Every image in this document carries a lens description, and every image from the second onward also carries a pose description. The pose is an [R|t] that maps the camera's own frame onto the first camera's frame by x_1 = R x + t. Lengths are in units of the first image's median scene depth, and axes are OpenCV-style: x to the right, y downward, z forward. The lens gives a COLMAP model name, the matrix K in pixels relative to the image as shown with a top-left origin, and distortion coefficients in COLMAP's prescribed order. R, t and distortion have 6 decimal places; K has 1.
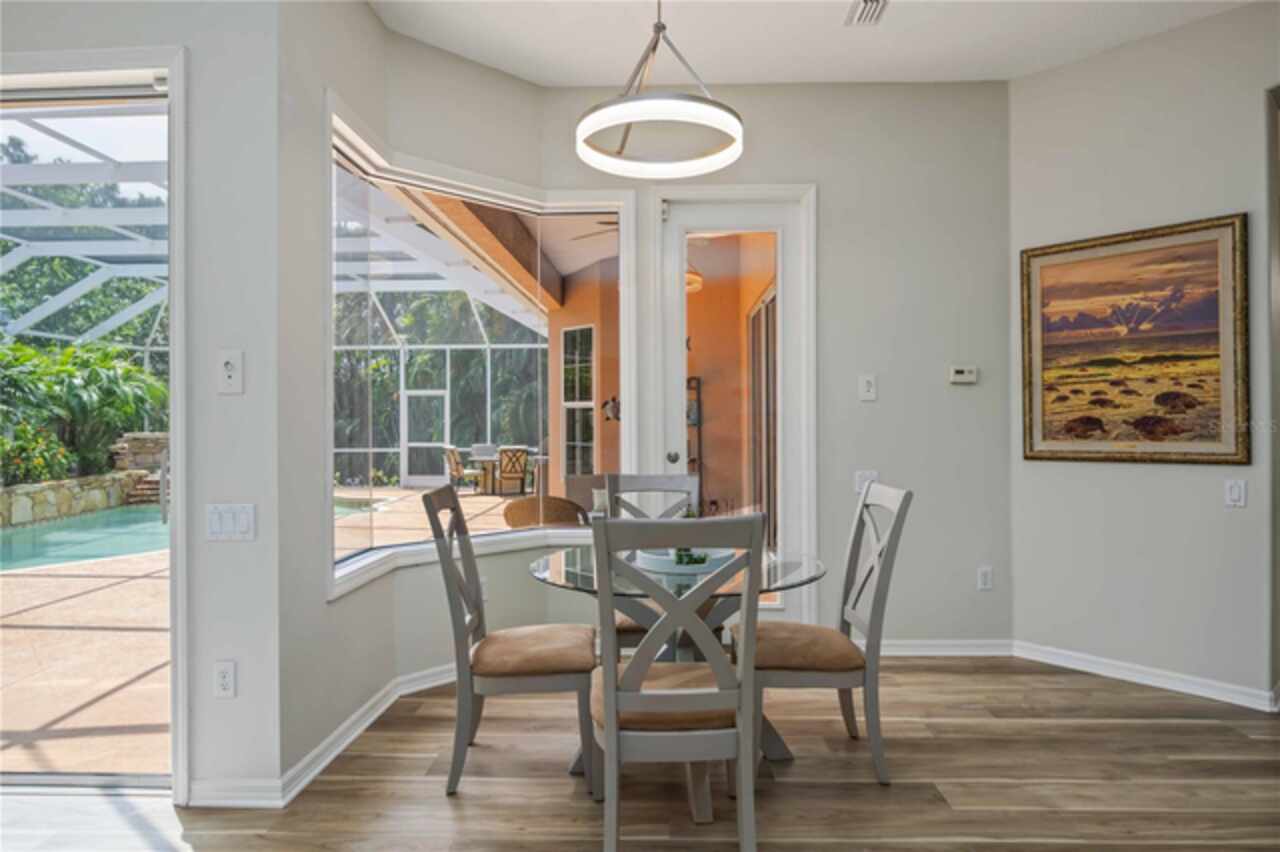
lens RADIAL K [[744.1, 0, 646.8], [0, 744.1, 422.4], [0, 0, 1]] dist [-0.000137, 0.001463]
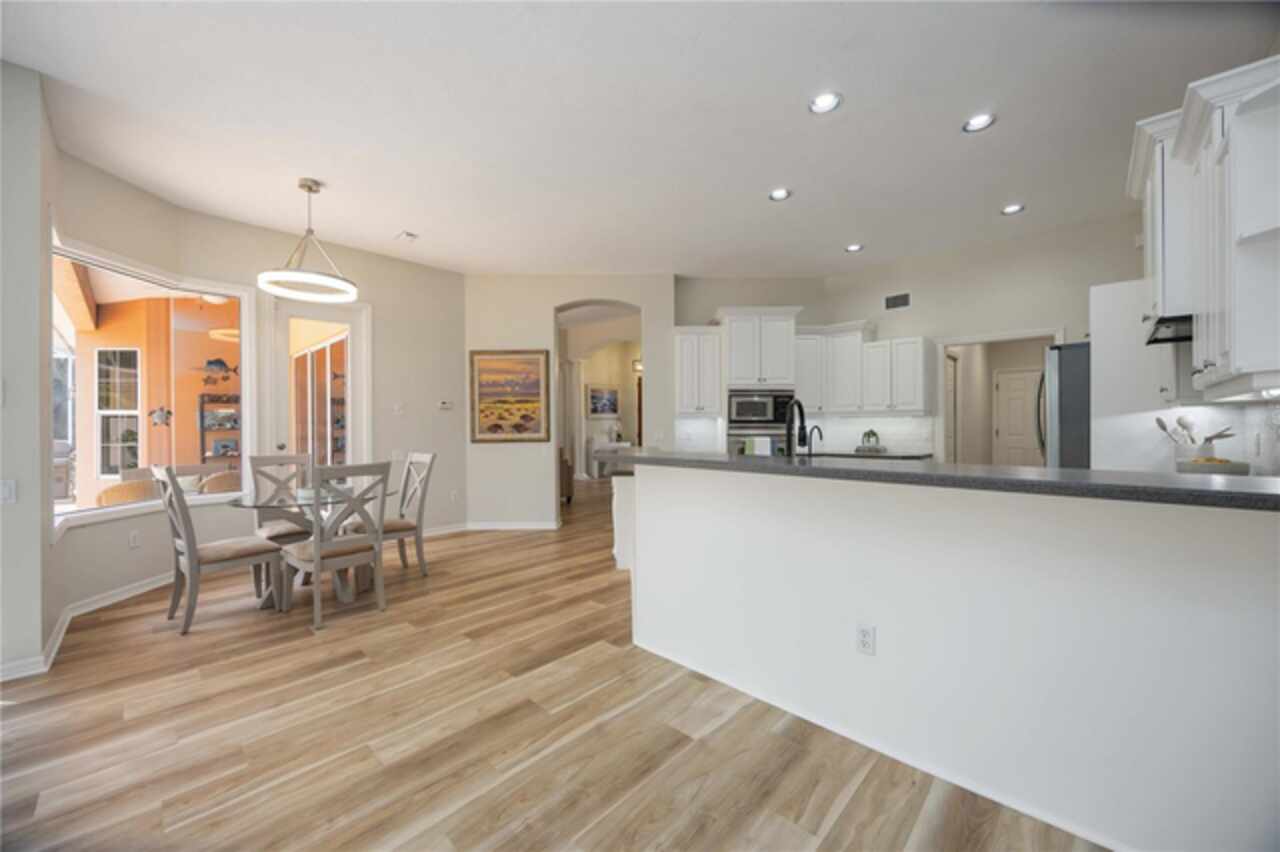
lens RADIAL K [[484.5, 0, 640.8], [0, 484.5, 424.1], [0, 0, 1]] dist [0.000483, 0.000143]
pose [[0.668480, 0.001876, 0.743728, -0.276952], [0.002505, 0.999985, -0.004774, 0.001922], [-0.743726, 0.005055, 0.668465, -0.420012]]
